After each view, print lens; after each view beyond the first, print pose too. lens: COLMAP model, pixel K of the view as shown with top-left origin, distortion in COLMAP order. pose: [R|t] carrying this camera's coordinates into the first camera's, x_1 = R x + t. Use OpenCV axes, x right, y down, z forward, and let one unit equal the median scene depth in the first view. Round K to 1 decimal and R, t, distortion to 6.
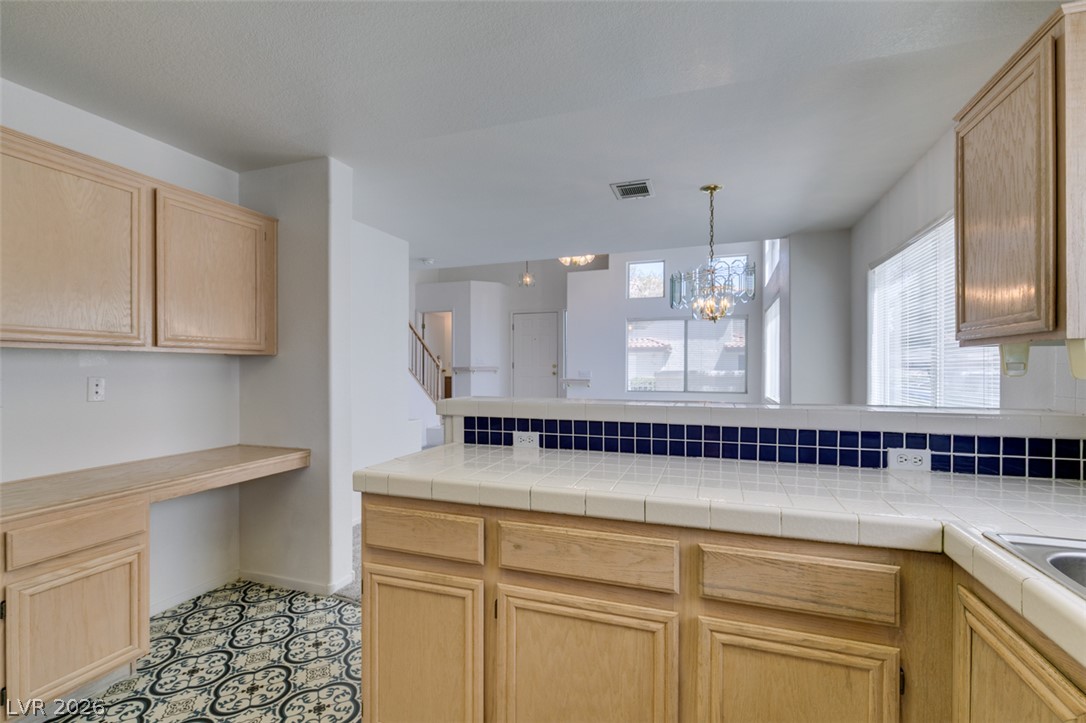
lens RADIAL K [[485.4, 0, 540.9], [0, 485.4, 366.2], [0, 0, 1]] dist [0.001999, -0.001540]
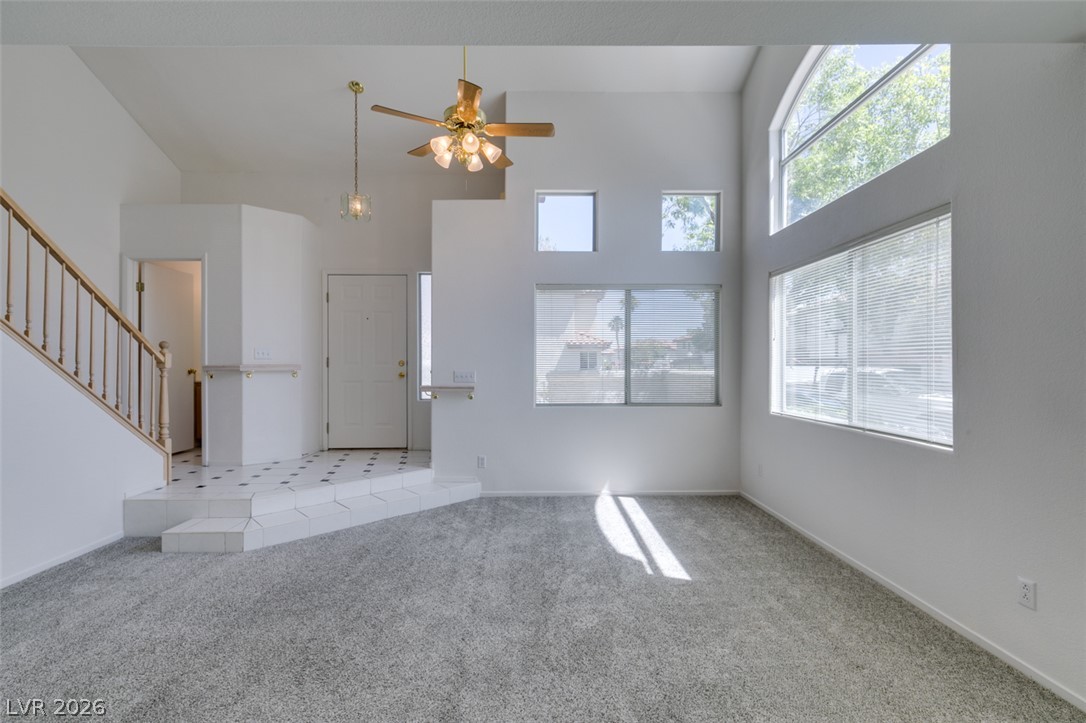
lens RADIAL K [[485.4, 0, 536.0], [0, 485.4, 366.6], [0, 0, 1]] dist [0.001999, -0.001540]
pose [[0.936339, -0.001055, 0.351096, -0.137090], [-0.000713, 0.999988, 0.004905, 0.002177], [-0.351096, -0.004843, 0.936327, 1.797831]]
